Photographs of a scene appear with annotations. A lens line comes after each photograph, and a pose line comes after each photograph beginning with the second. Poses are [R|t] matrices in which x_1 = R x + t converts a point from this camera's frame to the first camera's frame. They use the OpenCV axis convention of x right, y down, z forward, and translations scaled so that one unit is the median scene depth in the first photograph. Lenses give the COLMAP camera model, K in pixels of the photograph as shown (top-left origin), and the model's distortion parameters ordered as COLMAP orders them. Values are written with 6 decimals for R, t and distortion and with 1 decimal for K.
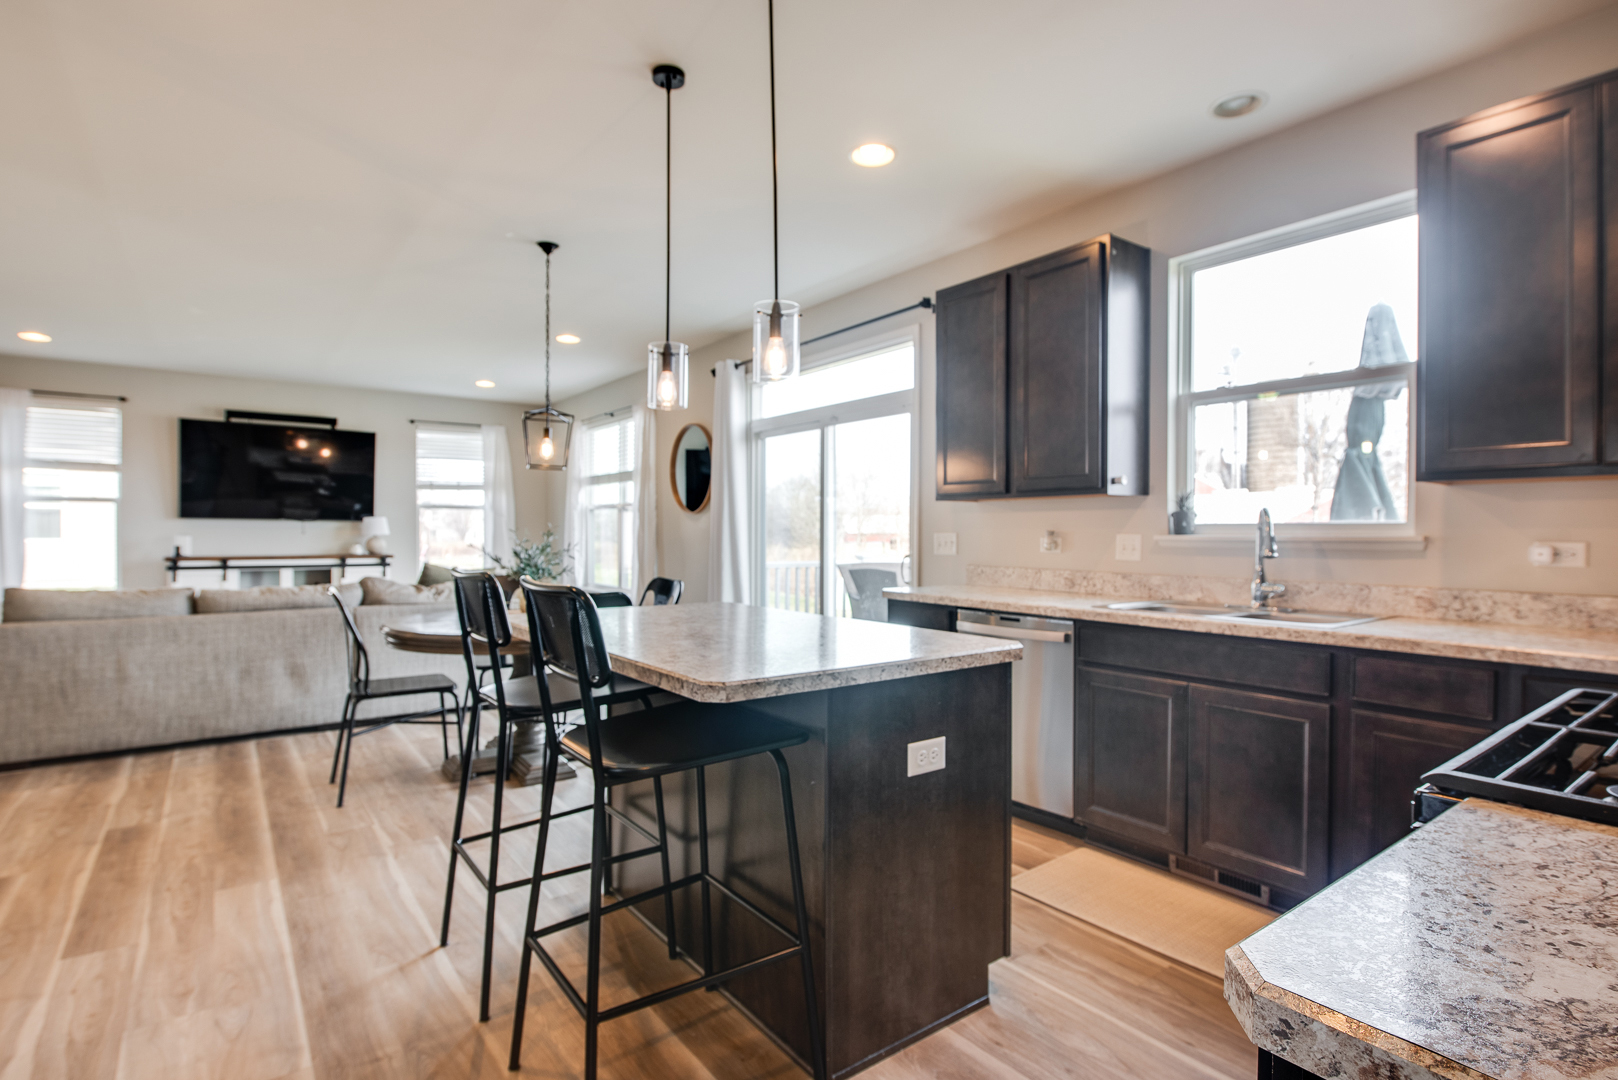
lens RADIAL K [[807.0, 0, 819.8], [0, 807.0, 540.0], [0, 0, 1]] dist [-0.009039, -0.001904]
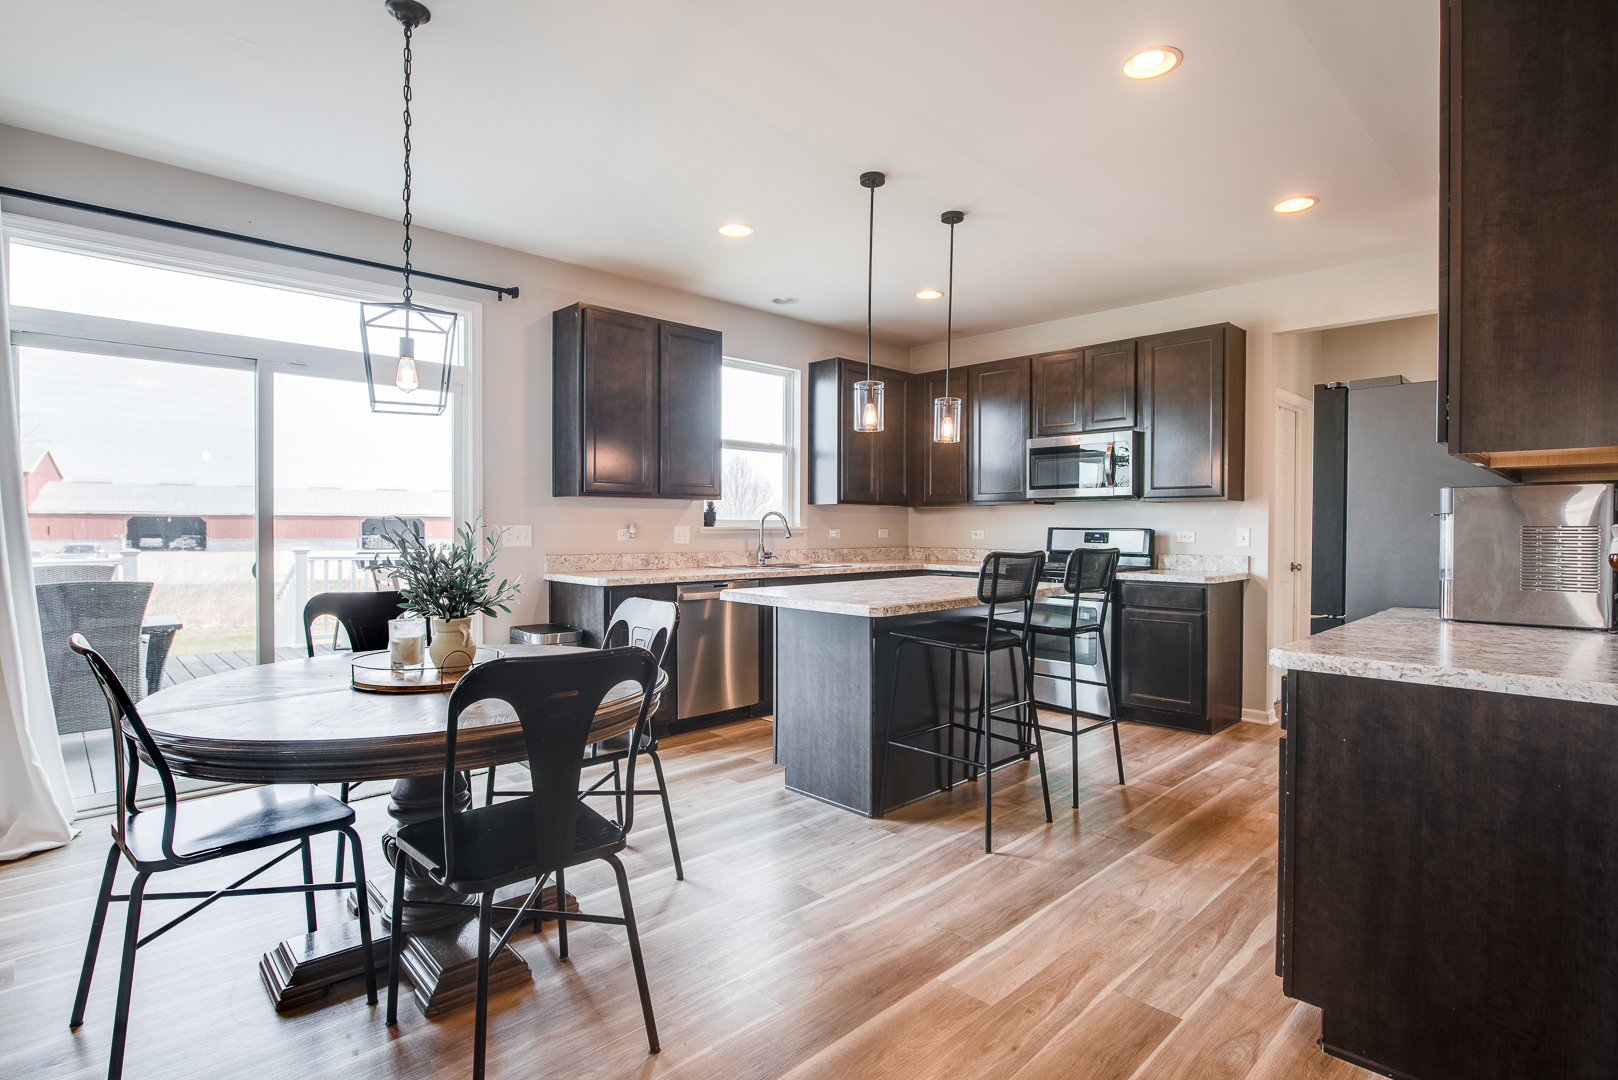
lens RADIAL K [[807.0, 0, 816.9], [0, 807.0, 536.9], [0, 0, 1]] dist [-0.009039, -0.001904]
pose [[-0.139965, -0.014053, 0.990057, -1.620122], [0.008946, 0.999841, 0.015457, -0.011109], [-0.990116, 0.011021, -0.139817, 1.392956]]
